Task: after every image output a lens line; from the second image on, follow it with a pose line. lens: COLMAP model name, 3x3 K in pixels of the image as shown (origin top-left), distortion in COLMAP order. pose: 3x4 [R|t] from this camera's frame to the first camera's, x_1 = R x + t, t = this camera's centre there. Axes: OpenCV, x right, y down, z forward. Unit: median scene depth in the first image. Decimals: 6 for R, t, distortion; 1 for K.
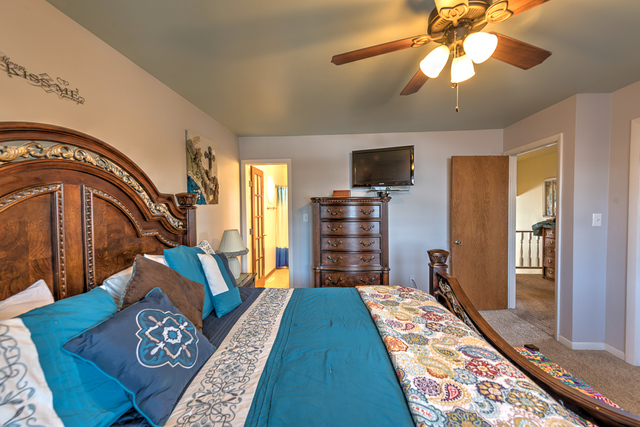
lens RADIAL K [[248.3, 0, 320.0], [0, 248.3, 213.5], [0, 0, 1]] dist [0.002328, 0.000054]
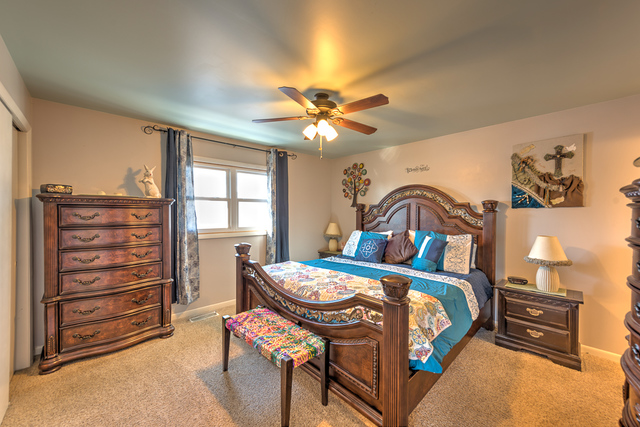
lens RADIAL K [[248.3, 0, 320.0], [0, 248.3, 213.5], [0, 0, 1]] dist [0.002328, 0.000054]
pose [[-0.690454, 0.013635, -0.723248, 1.304810], [-0.013119, 0.999422, 0.031366, -0.052293], [0.723257, 0.031145, -0.689876, 1.565200]]
